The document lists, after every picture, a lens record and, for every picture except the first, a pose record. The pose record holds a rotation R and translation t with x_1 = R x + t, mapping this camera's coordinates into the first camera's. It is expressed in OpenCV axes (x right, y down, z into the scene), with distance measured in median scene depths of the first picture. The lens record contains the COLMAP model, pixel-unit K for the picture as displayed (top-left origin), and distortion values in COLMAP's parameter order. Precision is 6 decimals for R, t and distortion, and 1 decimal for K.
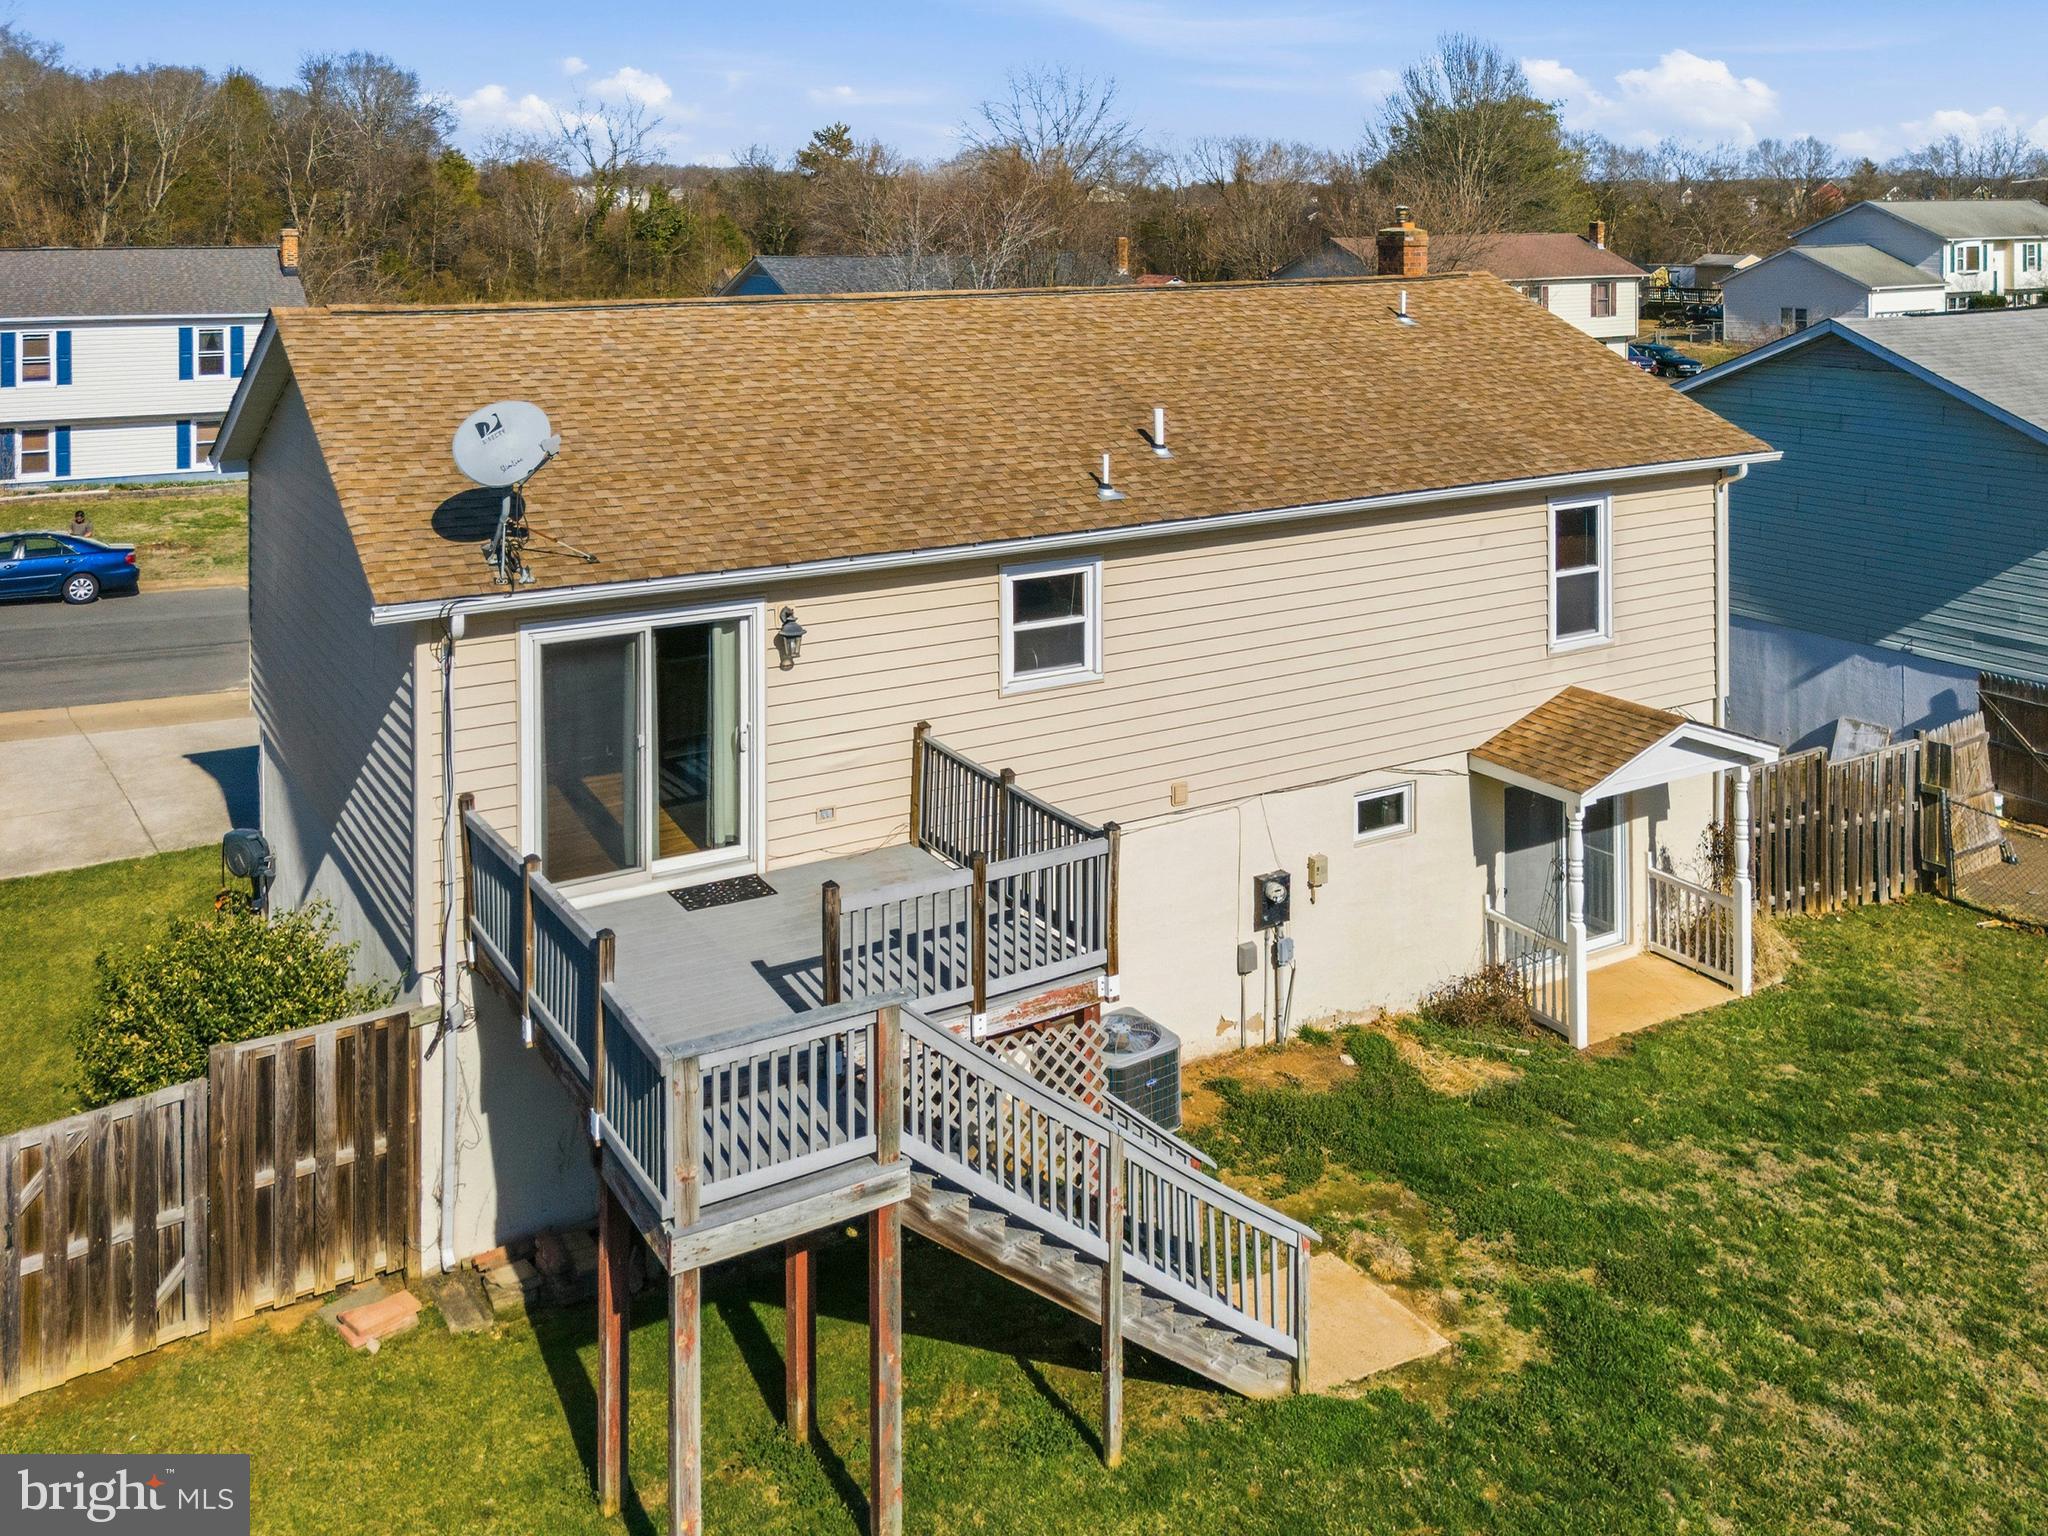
lens RADIAL K [[1735.4, 0, 1024.0], [0, 1735.4, 768.0], [0, 0, 1]] dist [0.020167, -0.002308]
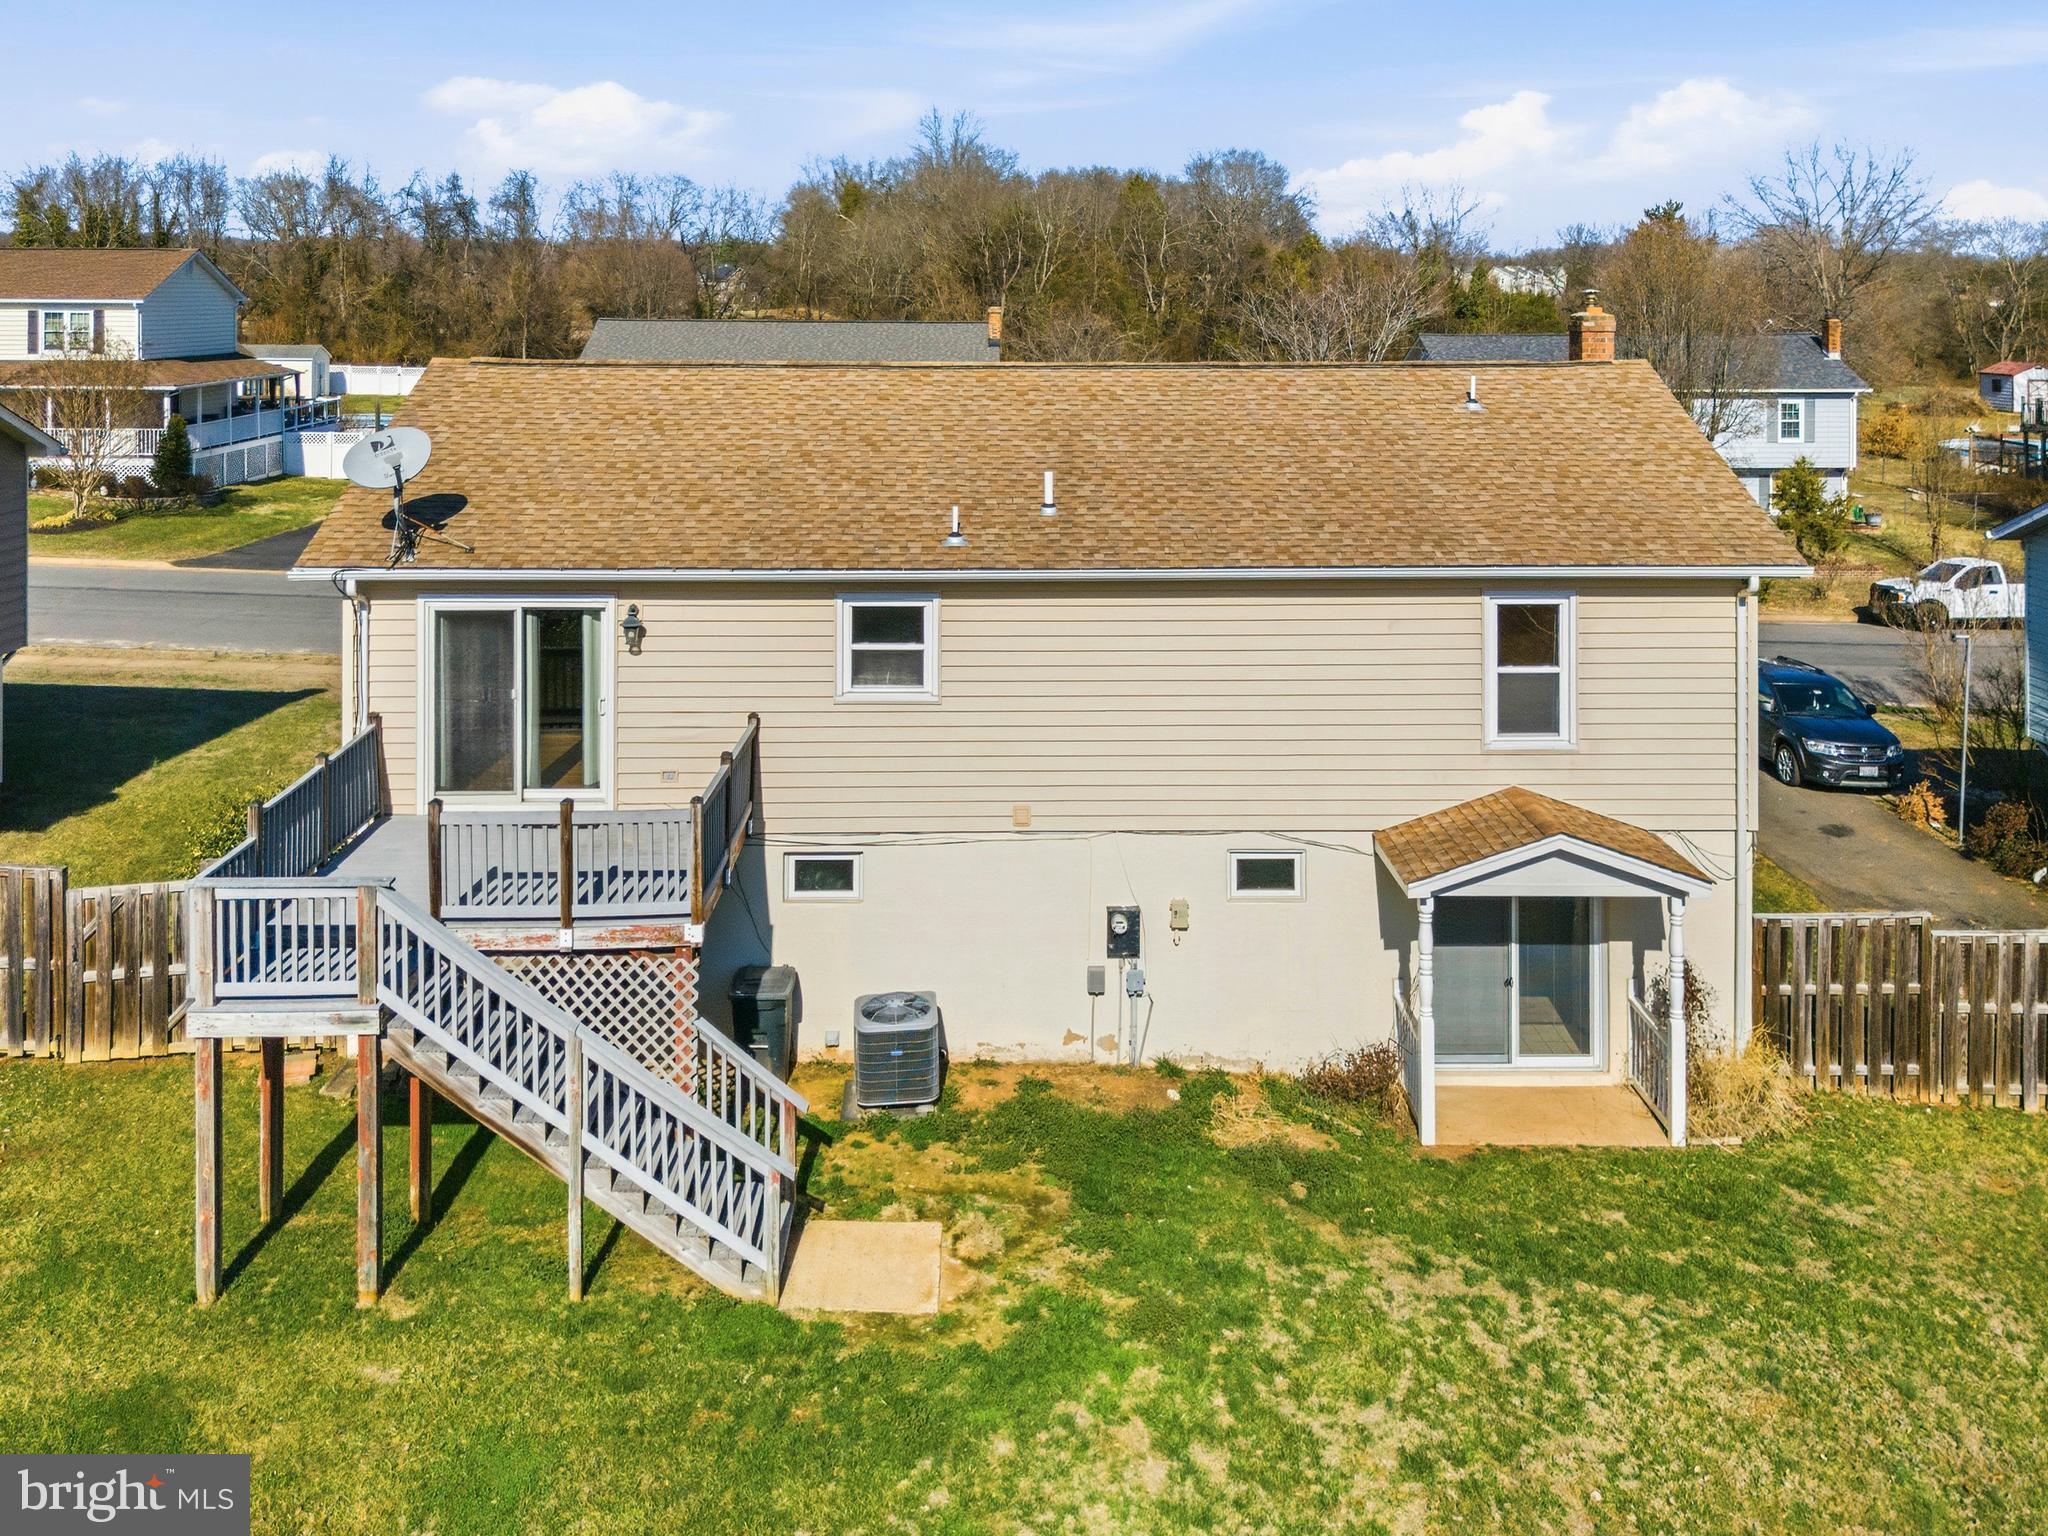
lens RADIAL K [[1641.2, 0, 996.7], [0, 1641.2, 783.9], [0, 0, 1]] dist [0.008095, -0.000505]
pose [[0.877378, 0.148646, -0.456193, 0.584408], [-0.156561, 0.987452, 0.020644, -0.026552], [0.453537, 0.053309, 0.889641, 0.059788]]
